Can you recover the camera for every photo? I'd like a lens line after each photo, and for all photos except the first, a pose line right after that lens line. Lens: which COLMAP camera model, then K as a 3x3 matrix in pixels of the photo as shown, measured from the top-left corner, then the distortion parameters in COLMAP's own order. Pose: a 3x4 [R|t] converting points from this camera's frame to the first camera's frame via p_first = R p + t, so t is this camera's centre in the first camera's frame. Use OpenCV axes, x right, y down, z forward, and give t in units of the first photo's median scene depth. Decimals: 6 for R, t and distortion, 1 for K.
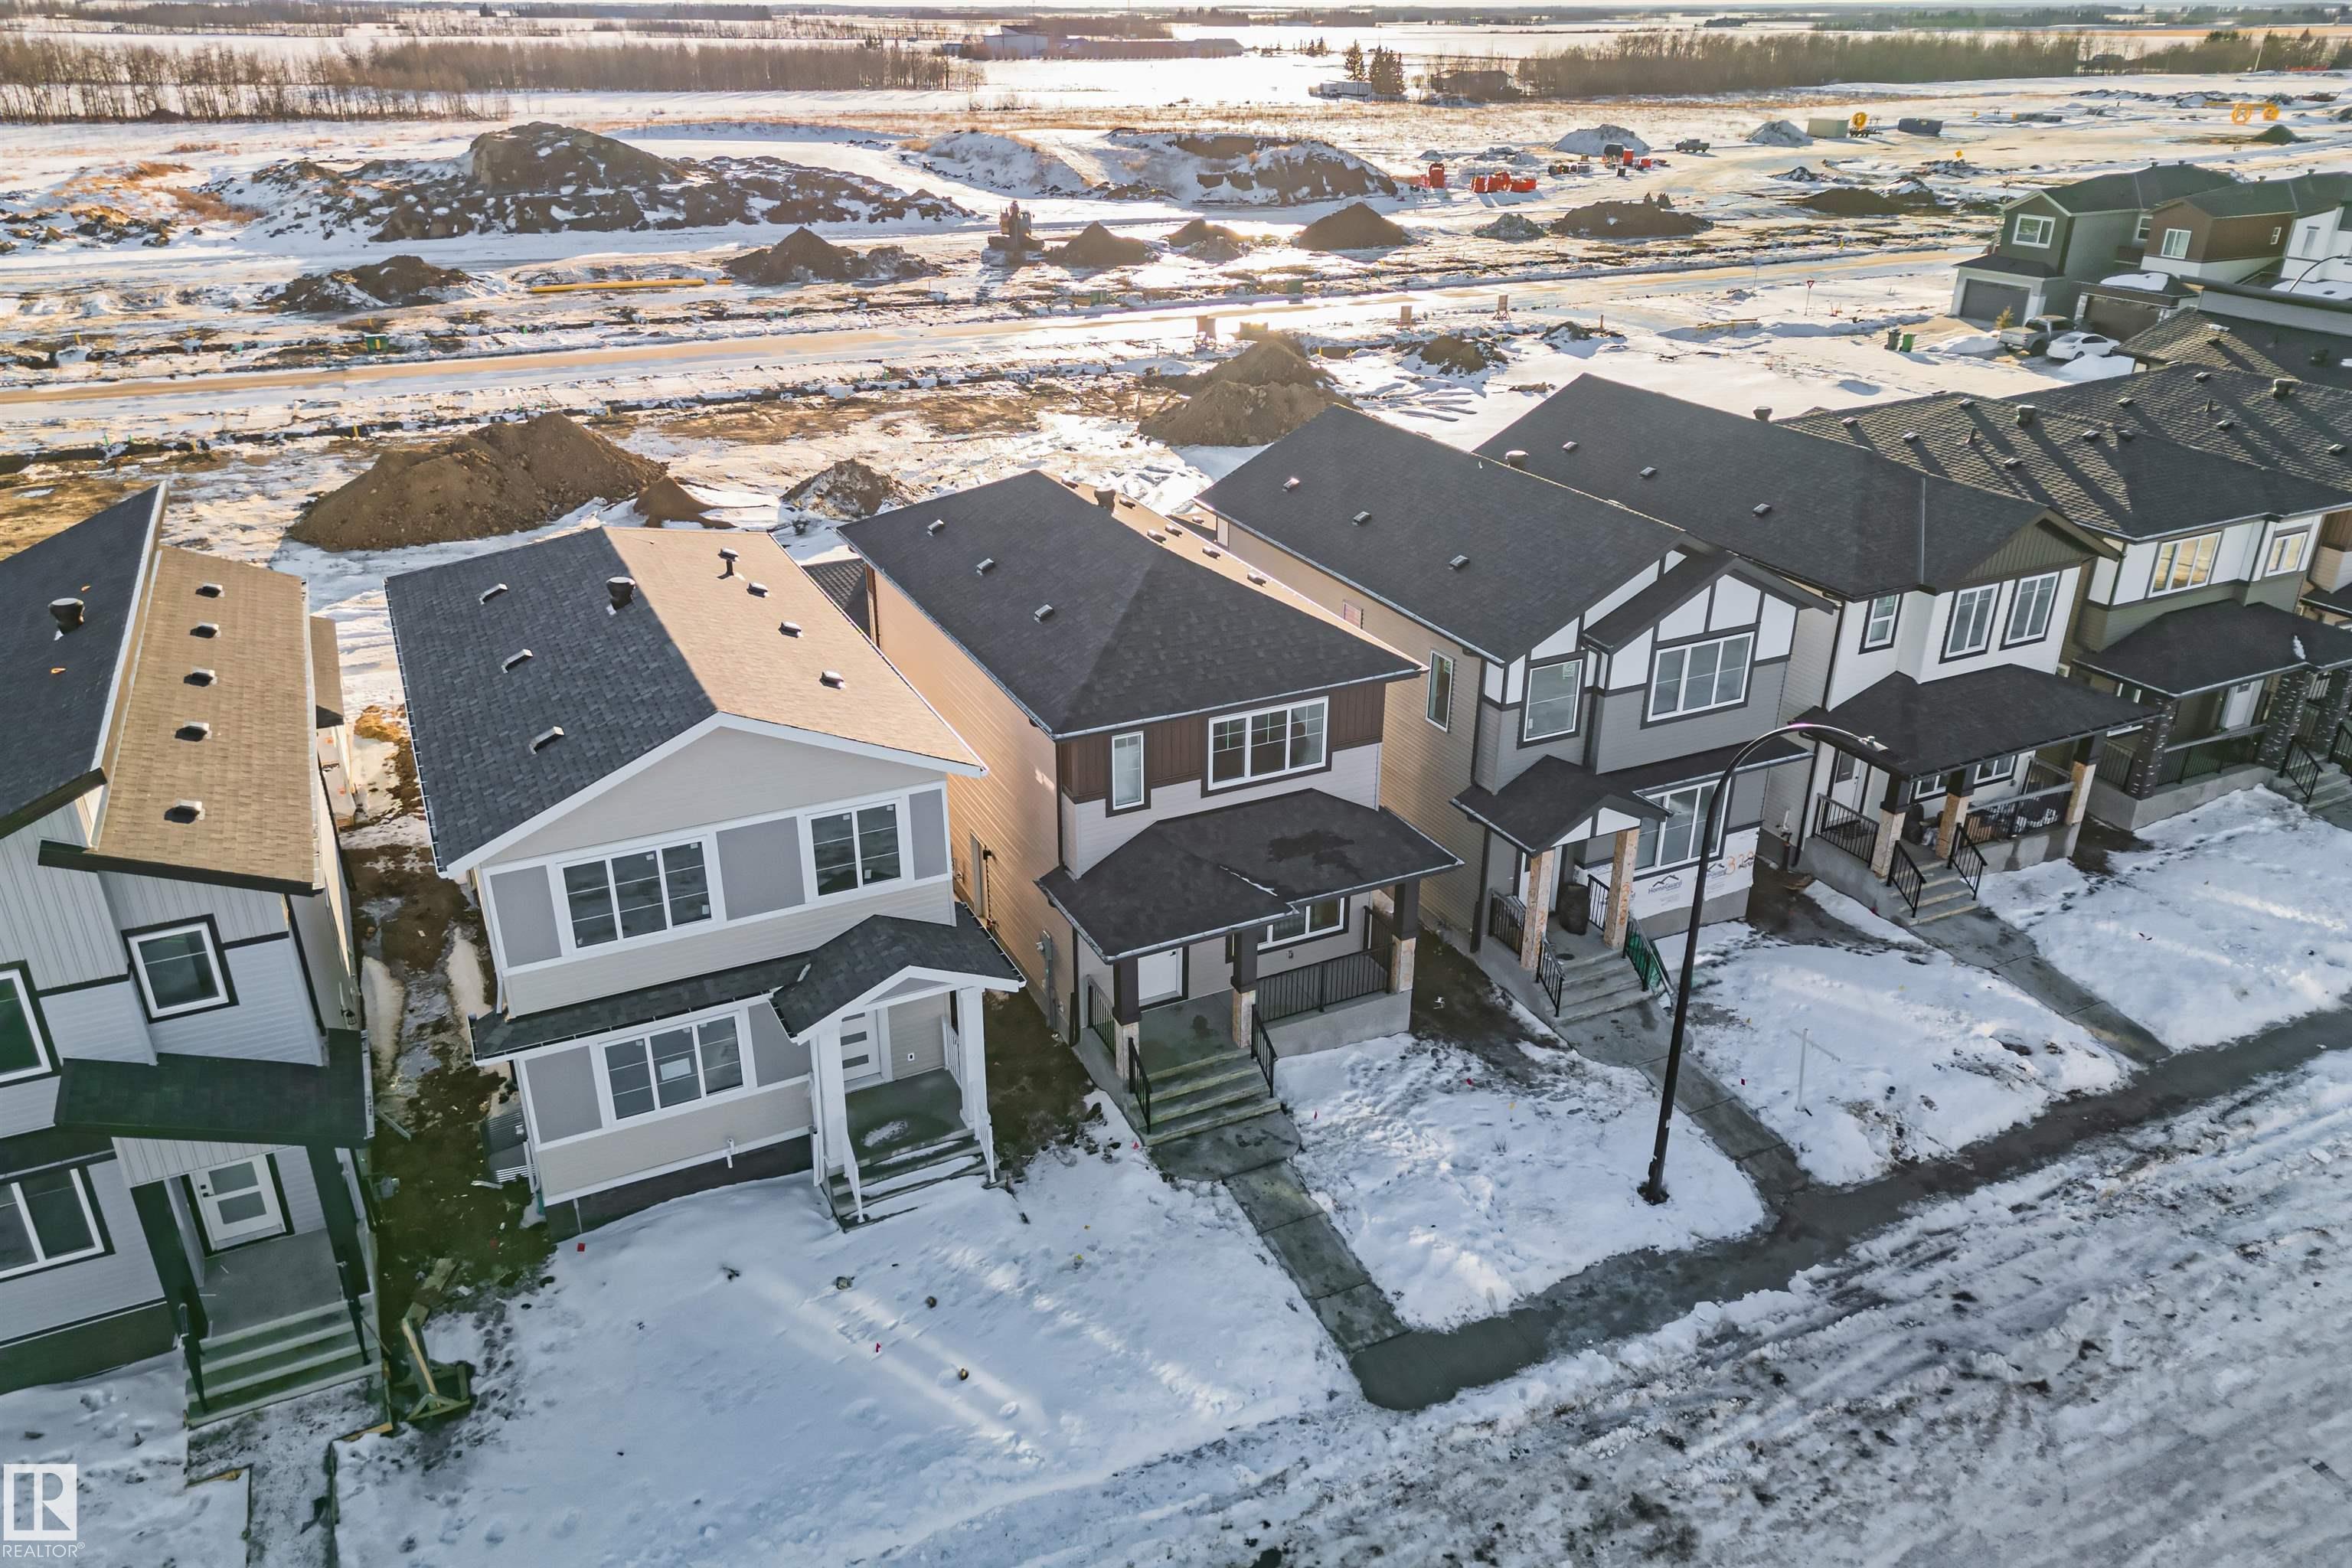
lens RADIAL K [[1634.5, 0, 1169.9], [0, 1634.5, 779.4], [0, 0, 1]] dist [0.071229, -0.060373]
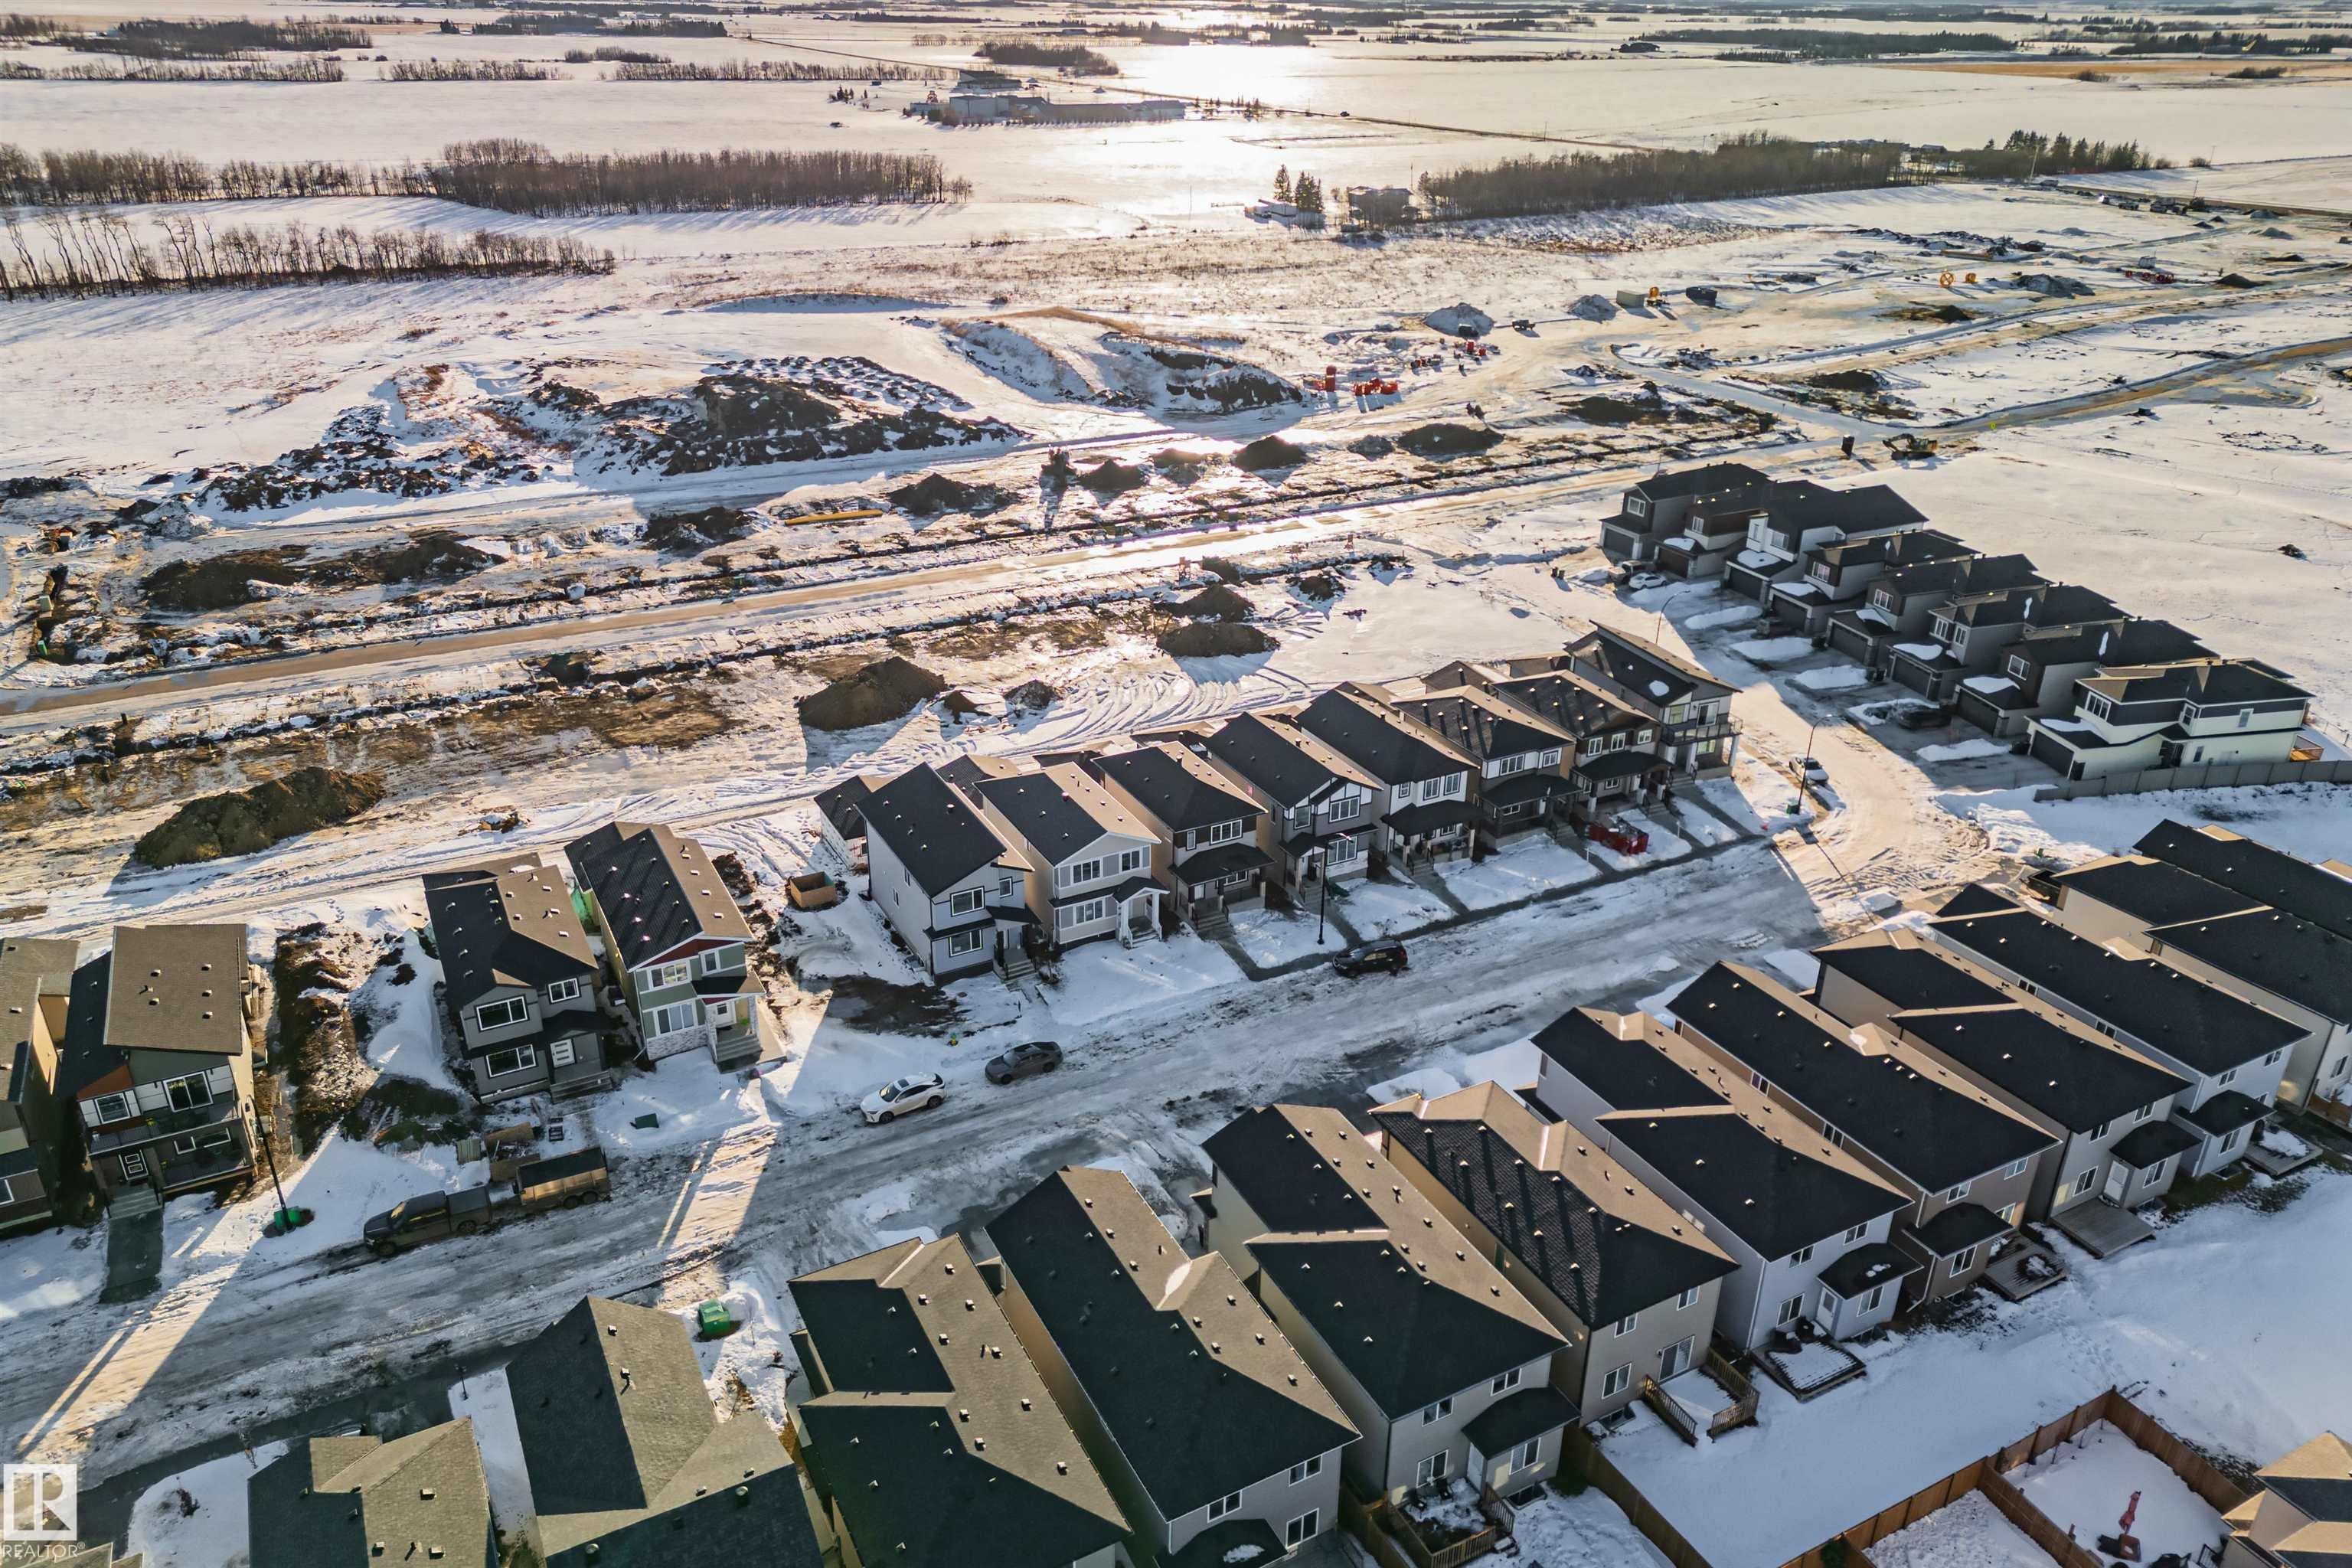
lens RADIAL K [[1634.5, 0, 1170.3], [0, 1634.5, 766.3], [0, 0, 1]] dist [0.071229, -0.060373]
pose [[0.999378, -0.007297, 0.034490, -0.169028], [0.007264, 0.999973, 0.001065, -0.149471], [-0.034497, -0.000814, 0.999404, -2.360871]]
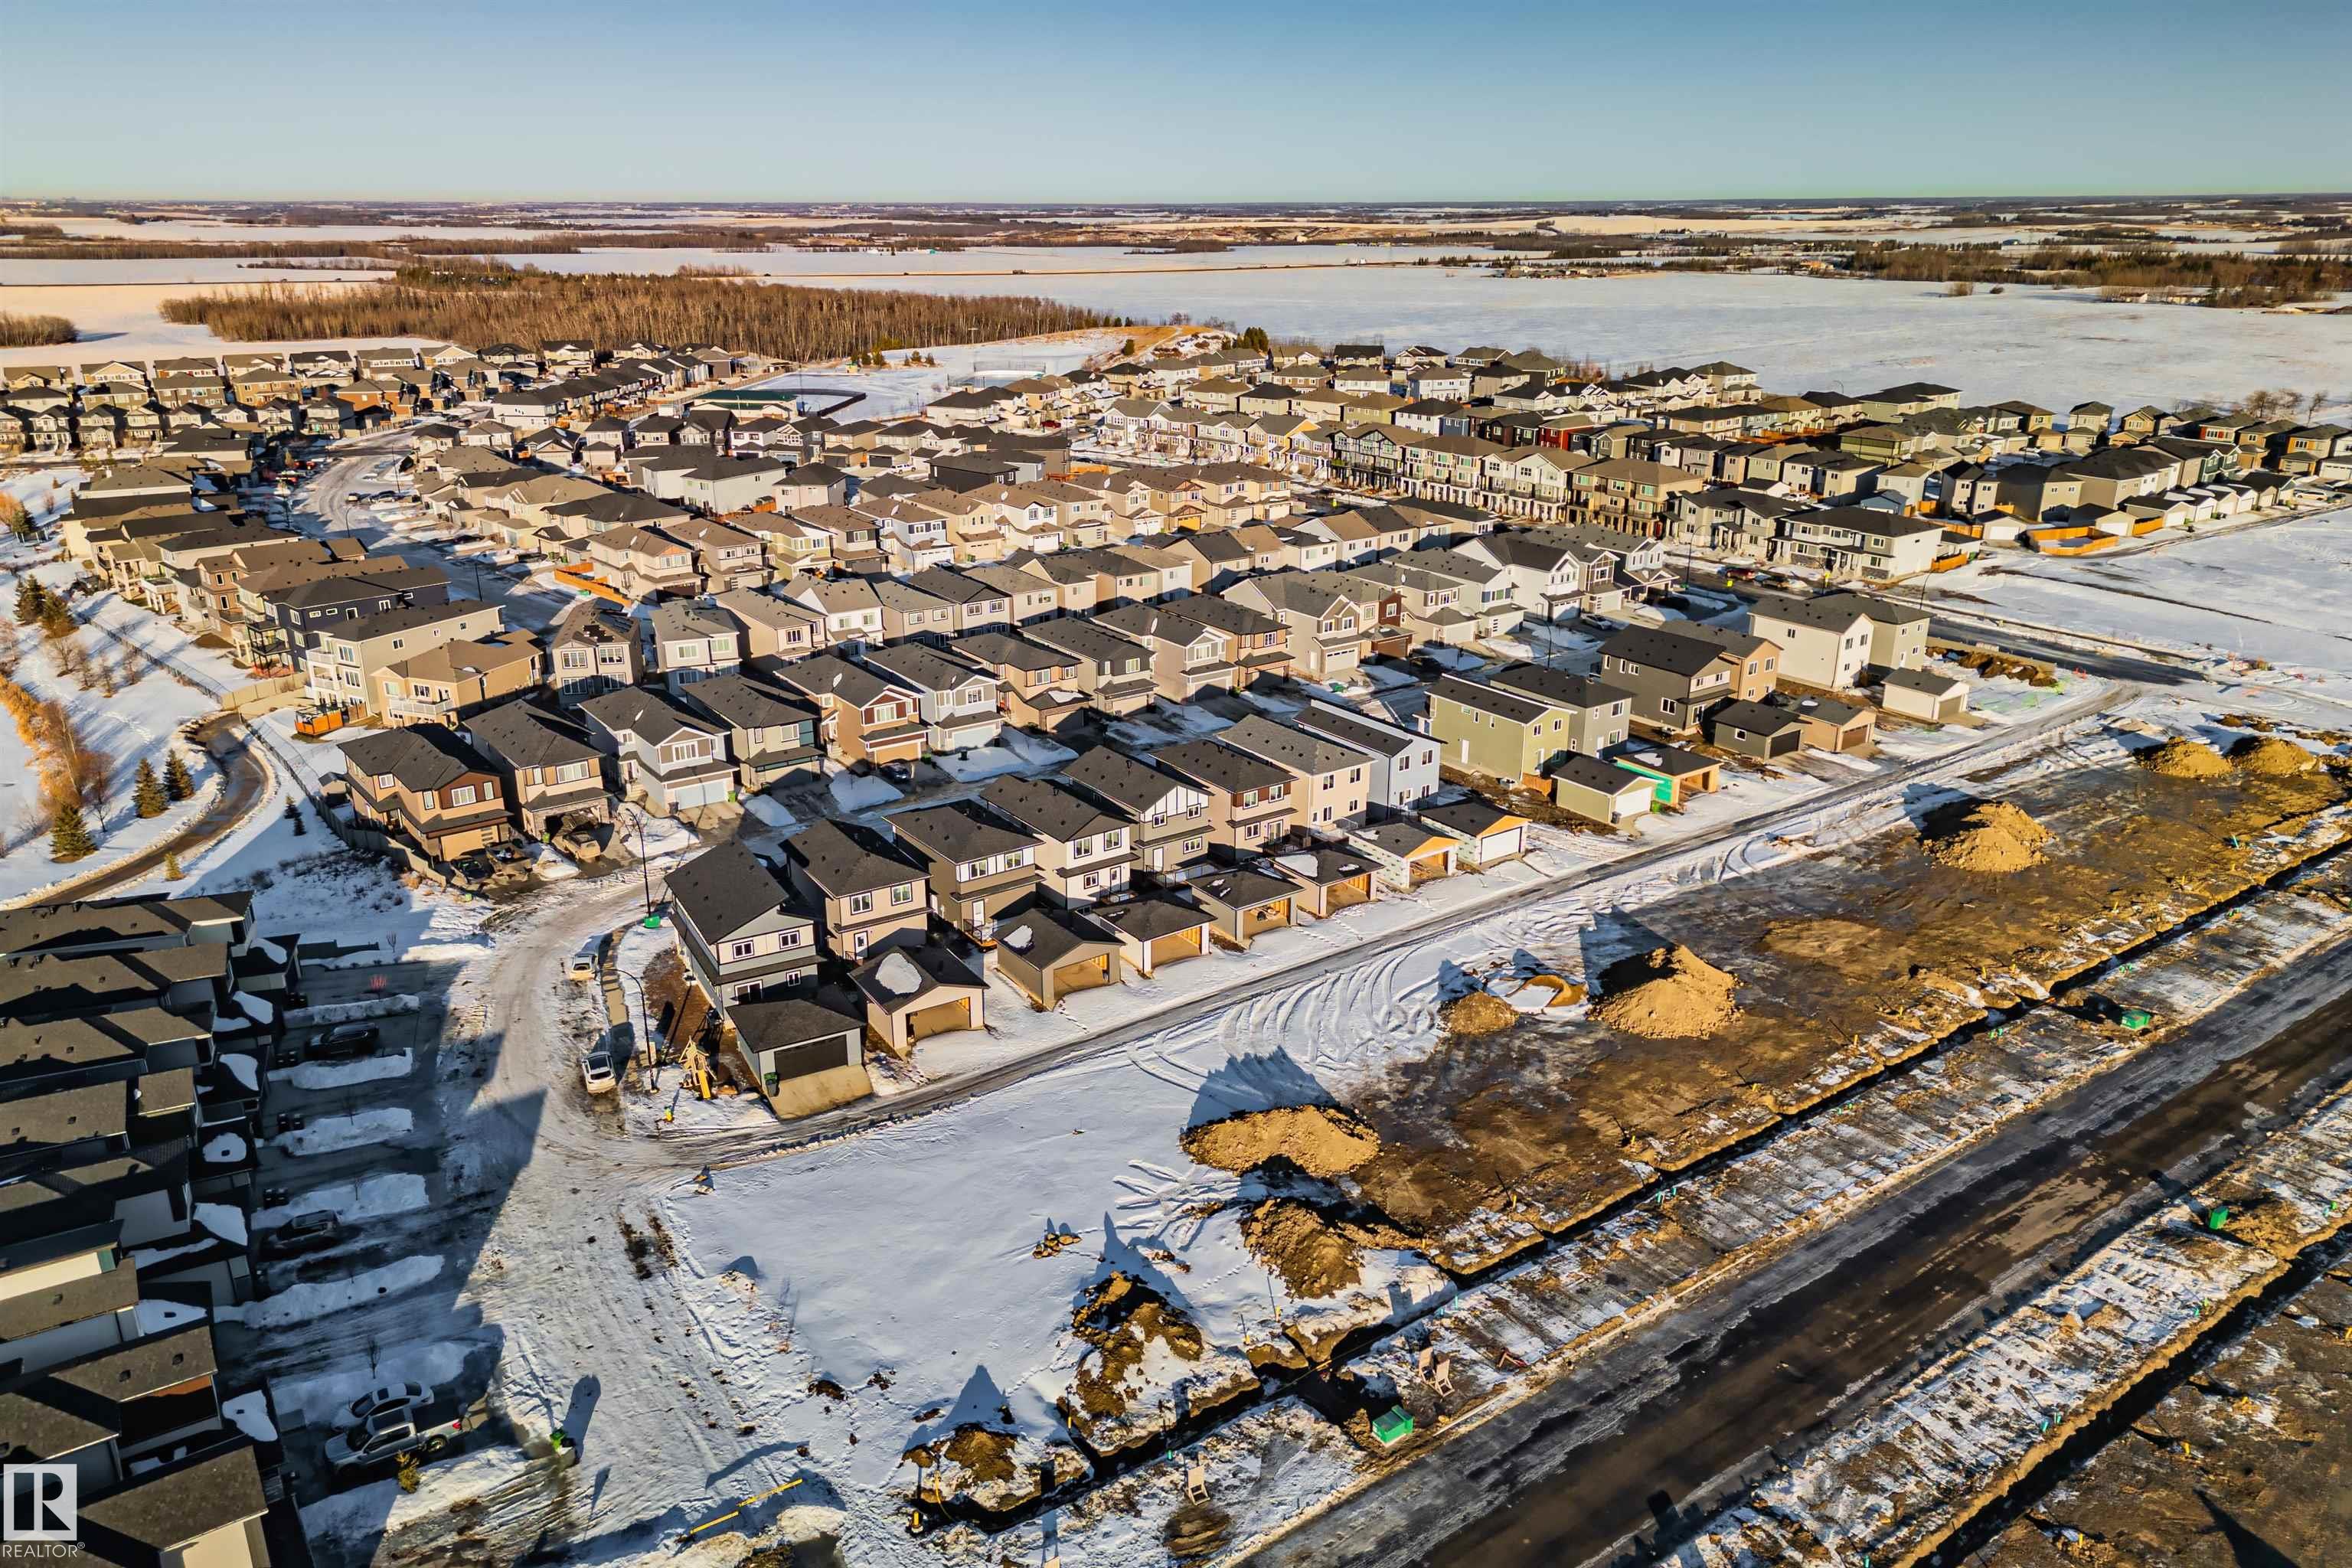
lens RADIAL K [[1634.5, 0, 1178.4], [0, 1634.5, 789.1], [0, 0, 1]] dist [0.071229, -0.060373]
pose [[-0.985516, 0.051869, -0.161455, 0.766654], [-0.076349, 0.714418, 0.695542, -3.015022], [0.151424, 0.697794, -0.700110, 3.957447]]
